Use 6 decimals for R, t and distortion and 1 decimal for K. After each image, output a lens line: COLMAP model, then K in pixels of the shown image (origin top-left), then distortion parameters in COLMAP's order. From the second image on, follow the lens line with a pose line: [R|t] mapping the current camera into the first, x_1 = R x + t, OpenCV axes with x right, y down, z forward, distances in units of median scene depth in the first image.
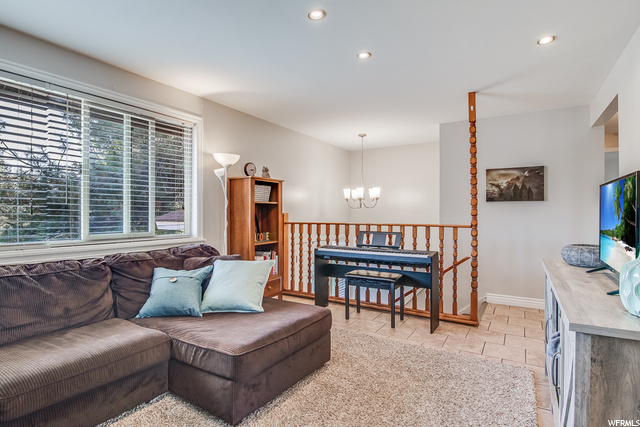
lens RADIAL K [[327.0, 0, 322.9], [0, 327.0, 216.7], [0, 0, 1]] dist [-0.015257, -0.001258]
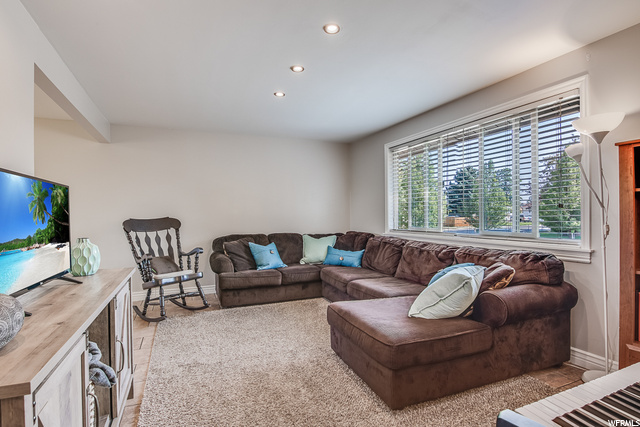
lens RADIAL K [[327.0, 0, 322.9], [0, 327.0, 216.7], [0, 0, 1]] dist [-0.015257, -0.001258]
pose [[-0.560072, 0.008016, -0.828405, 0.817628], [0.000865, 0.999958, 0.009091, -0.010110], [0.828444, 0.004375, -0.560055, 1.442574]]
